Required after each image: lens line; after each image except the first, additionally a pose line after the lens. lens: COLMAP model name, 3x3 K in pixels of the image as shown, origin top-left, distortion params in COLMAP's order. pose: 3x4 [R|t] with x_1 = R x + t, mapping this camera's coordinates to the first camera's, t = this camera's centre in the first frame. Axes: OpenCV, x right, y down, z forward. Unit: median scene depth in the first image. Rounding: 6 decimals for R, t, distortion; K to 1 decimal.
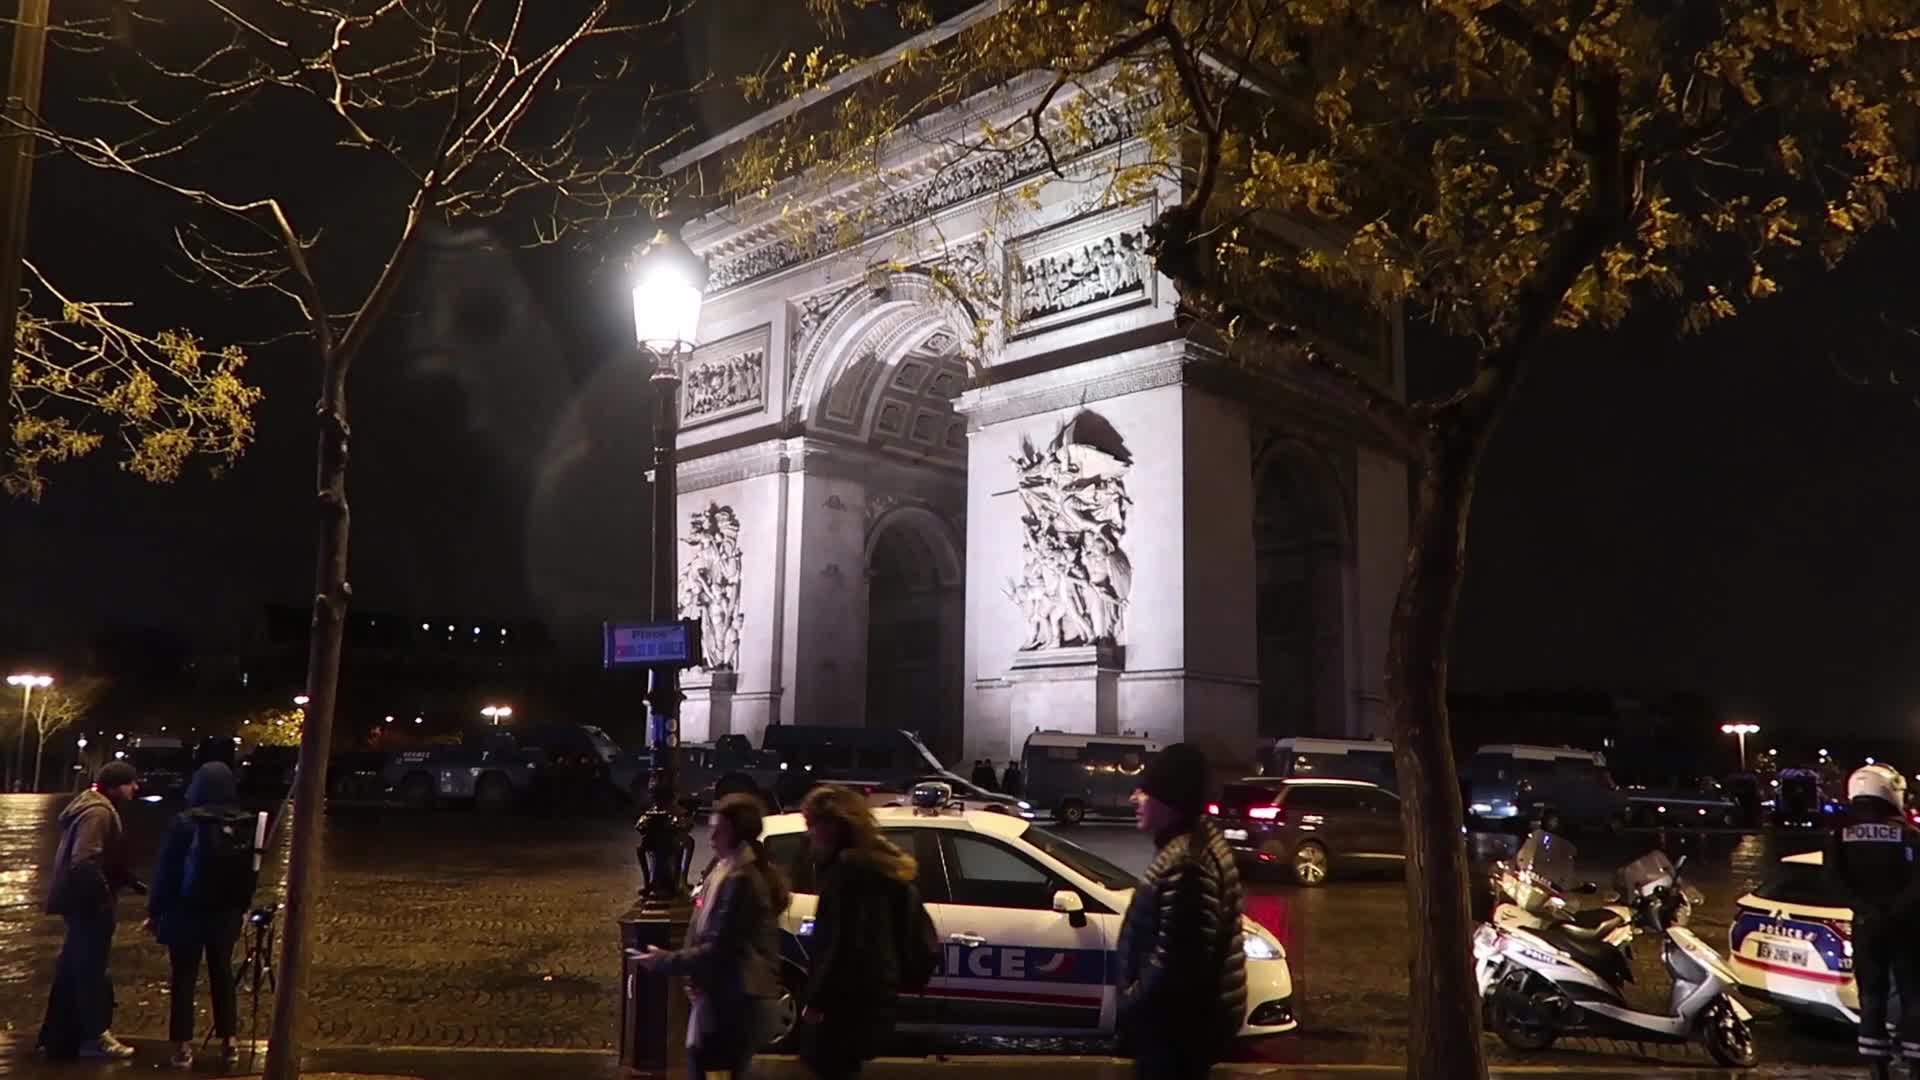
lens RADIAL K [[1496.6, 0, 945.9], [0, 1496.6, 544.7], [0, 0, 1]] dist [0.006105, 0.001916]
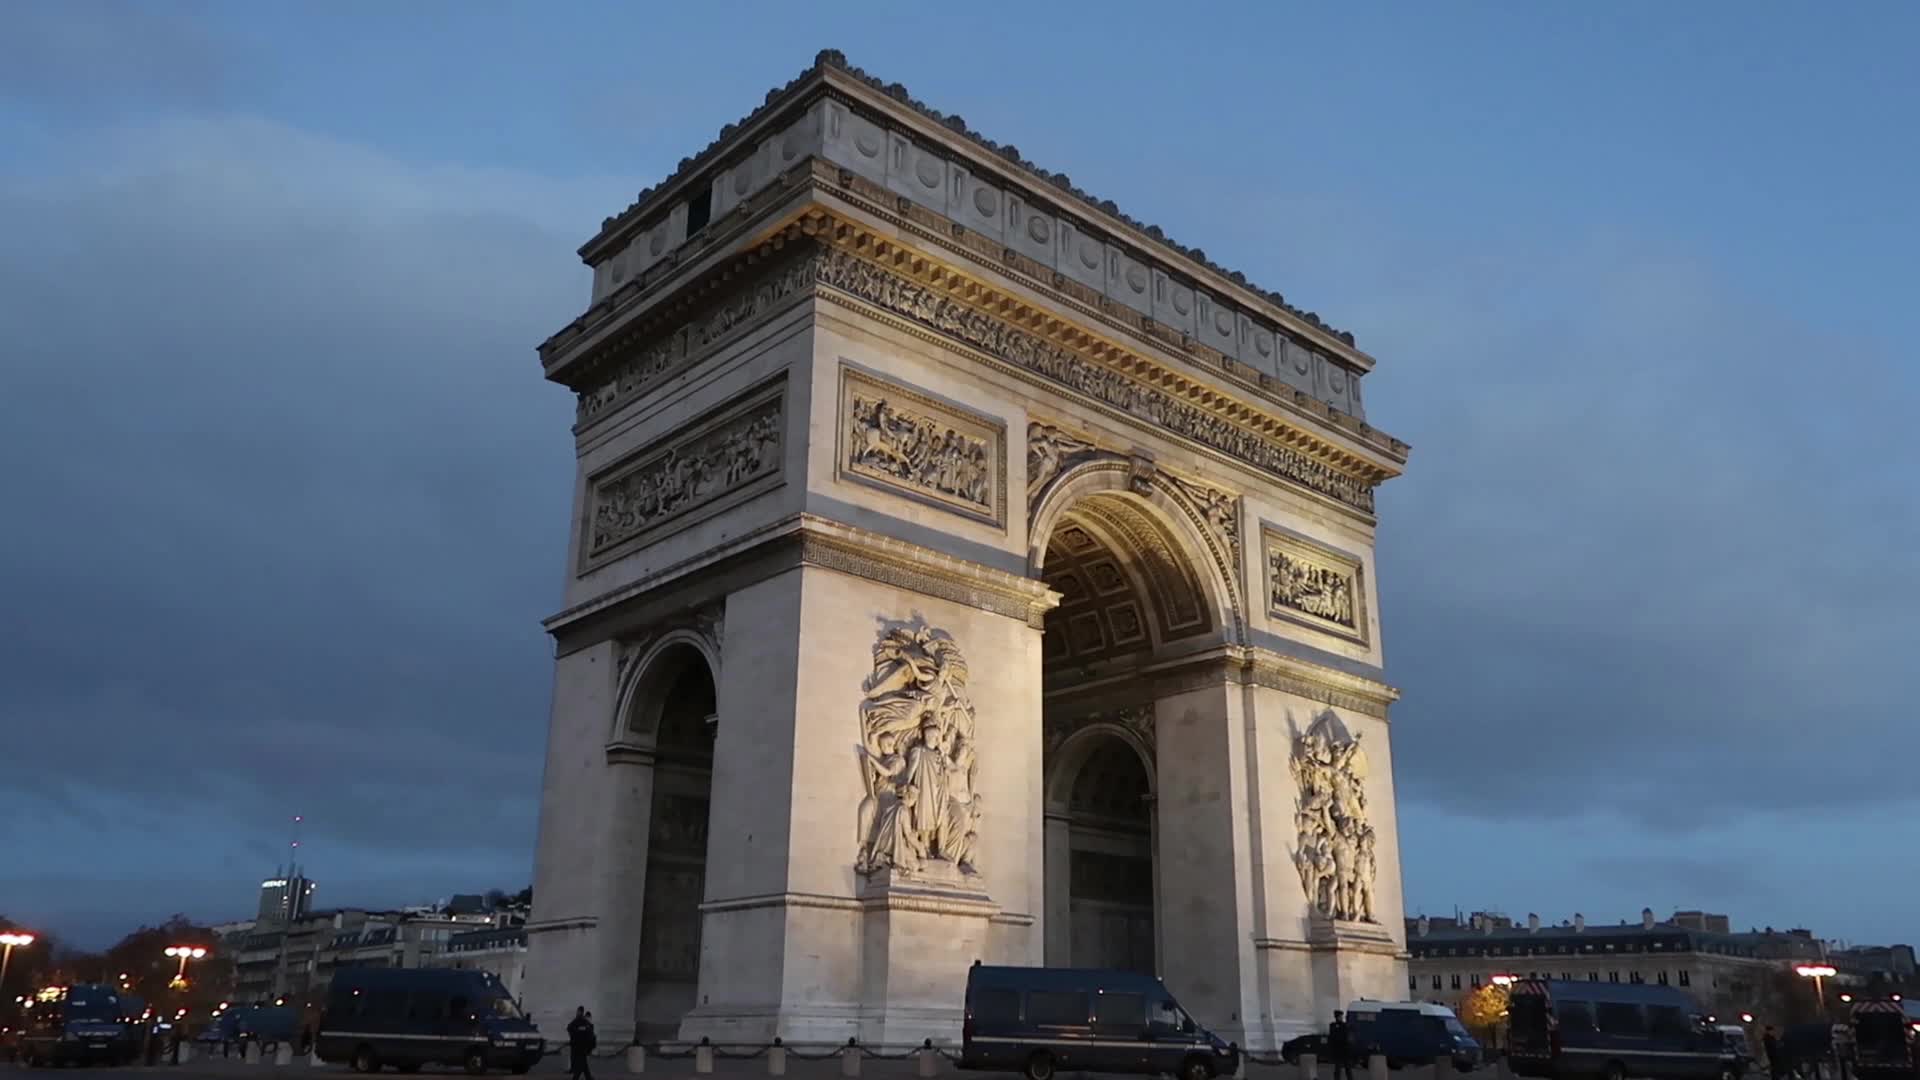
lens RADIAL K [[1496.6, 0, 945.9], [0, 1496.6, 544.7], [0, 0, 1]] dist [0.006105, 0.001916]
pose [[0.051967, 0.305063, 0.950913, -0.965603], [-0.180566, 0.939376, -0.291494, 0.164494], [-0.982189, -0.156555, 0.103900, 1.087658]]
